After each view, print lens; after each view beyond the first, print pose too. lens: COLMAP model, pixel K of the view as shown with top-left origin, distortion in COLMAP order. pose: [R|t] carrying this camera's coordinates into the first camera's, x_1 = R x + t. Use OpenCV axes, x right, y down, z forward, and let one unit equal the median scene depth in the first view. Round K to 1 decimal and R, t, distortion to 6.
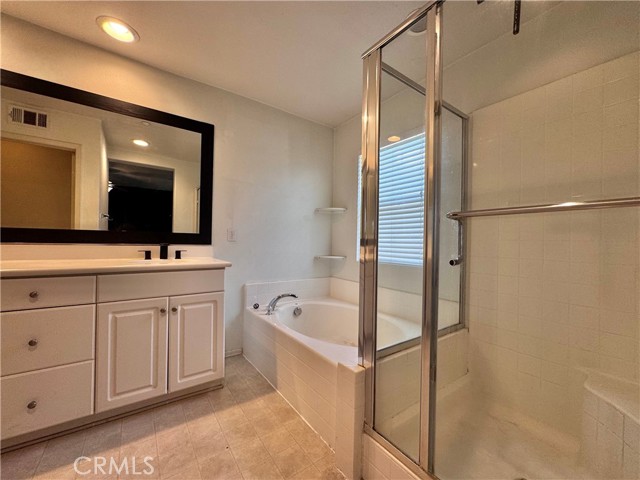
lens RADIAL K [[257.7, 0, 320.6], [0, 257.7, 239.9], [0, 0, 1]] dist [0.000231, 0.000081]
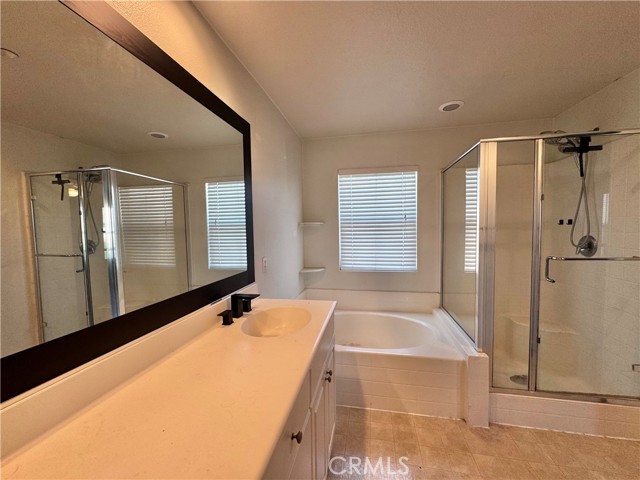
lens RADIAL K [[257.7, 0, 320.6], [0, 257.7, 239.9], [0, 0, 1]] dist [0.000231, 0.000081]
pose [[0.727177, -0.066012, 0.683269, -0.835906], [0.026576, 0.997327, 0.068070, -0.161180], [-0.685936, -0.031340, 0.726987, 0.315291]]
